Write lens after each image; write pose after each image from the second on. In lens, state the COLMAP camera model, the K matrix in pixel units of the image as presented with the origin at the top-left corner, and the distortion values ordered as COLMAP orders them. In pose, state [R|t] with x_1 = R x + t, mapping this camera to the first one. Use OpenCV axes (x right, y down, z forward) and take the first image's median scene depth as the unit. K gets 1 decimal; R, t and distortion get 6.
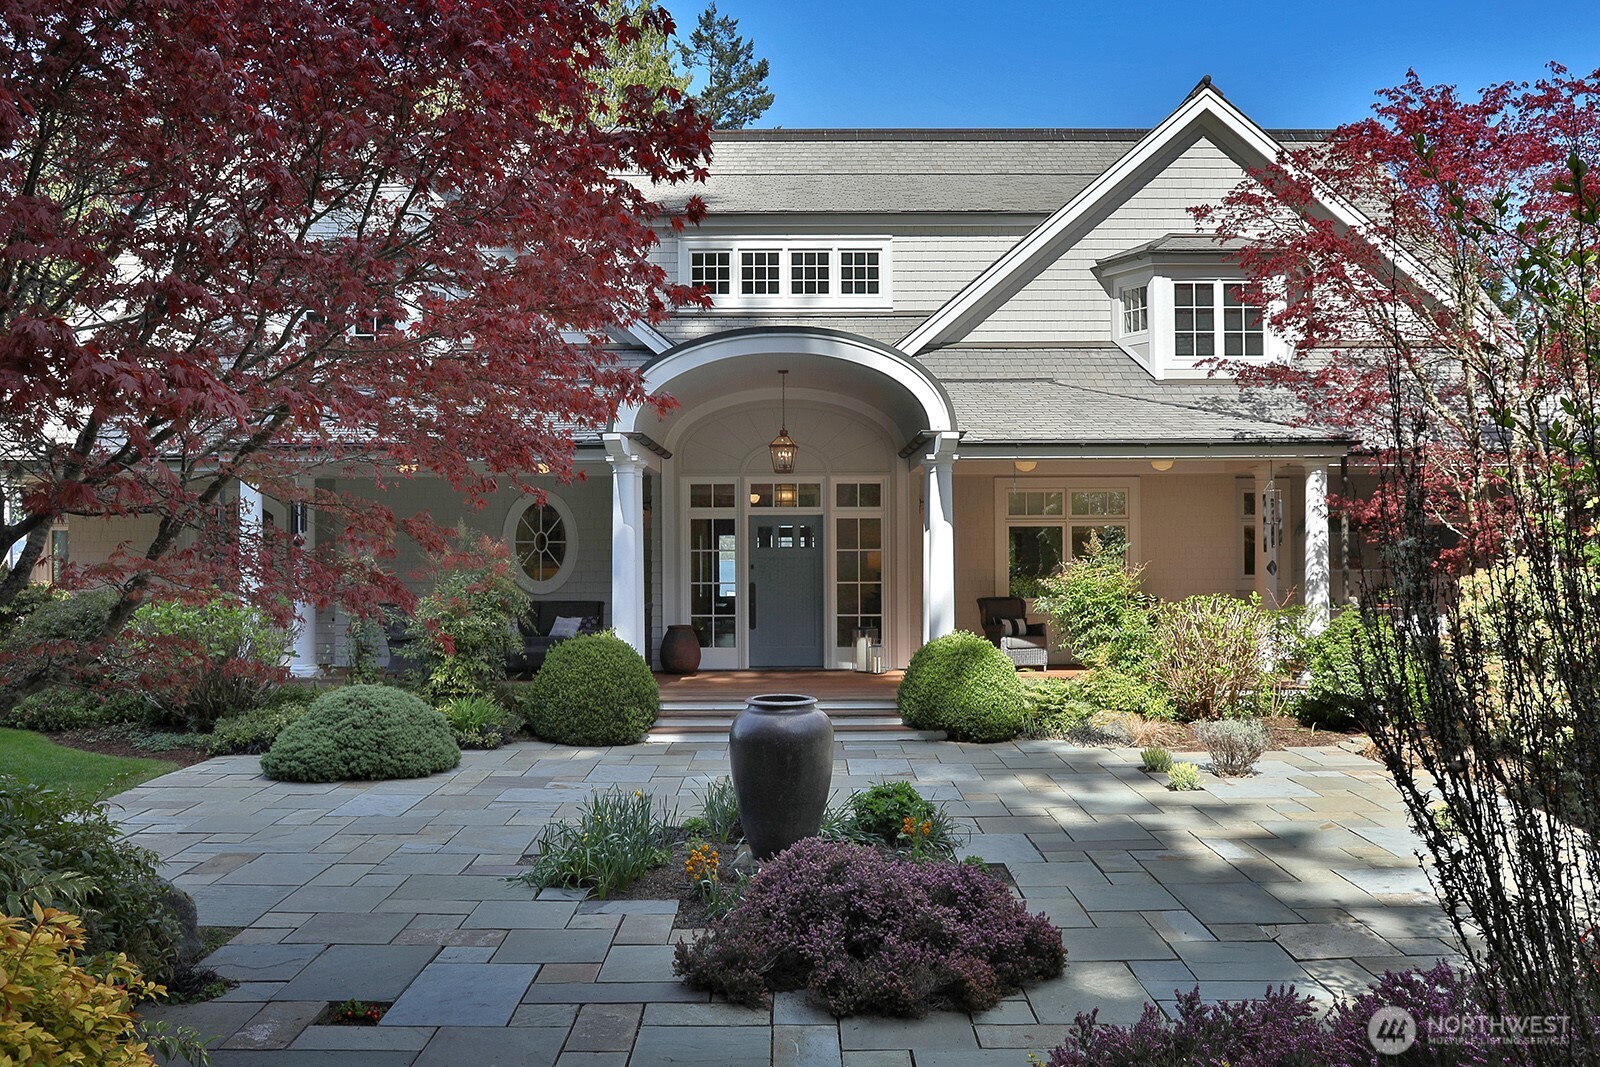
lens RADIAL K [[1301.1, 0, 800.0], [0, 1301.1, 533.5], [0, 0, 1]] dist [-0.033879, -0.000907]
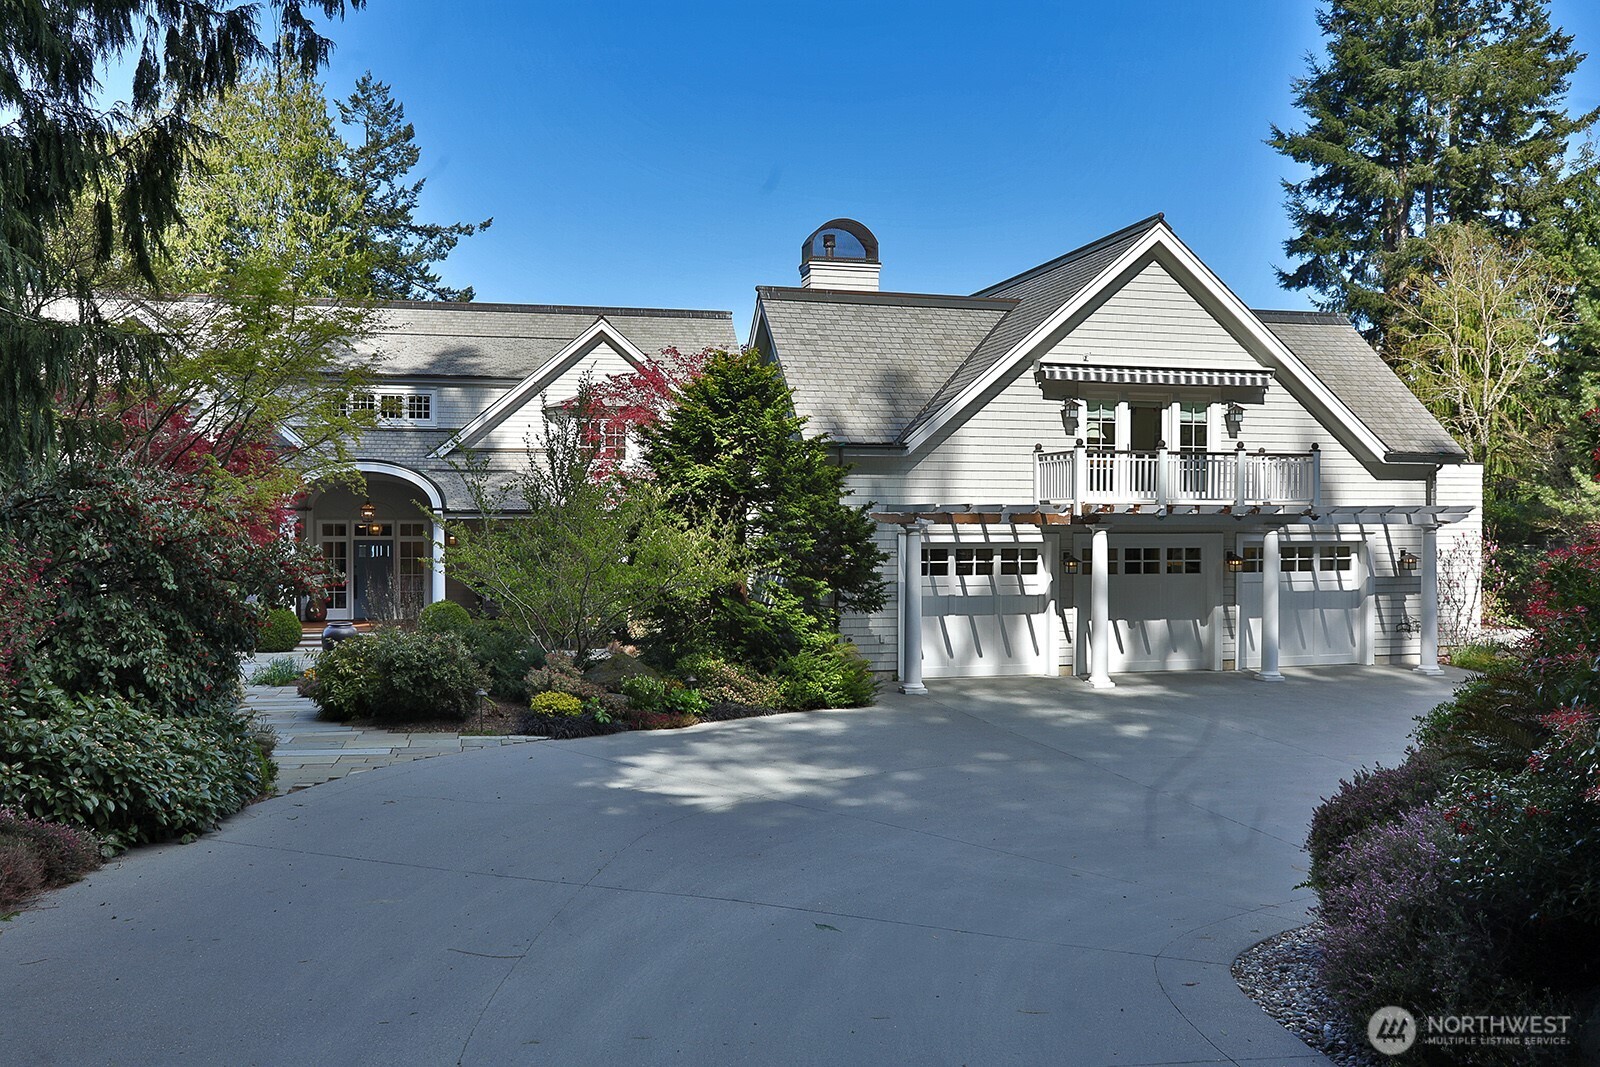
lens RADIAL K [[1301.1, 0, 800.0], [0, 1301.1, 533.5], [0, 0, 1]] dist [-0.033879, -0.000907]
pose [[0.971621, -0.000132, 0.236545, 0.137261], [-0.006498, 0.999607, 0.027251, -0.074469], [-0.236455, -0.028015, 0.971238, -0.942276]]
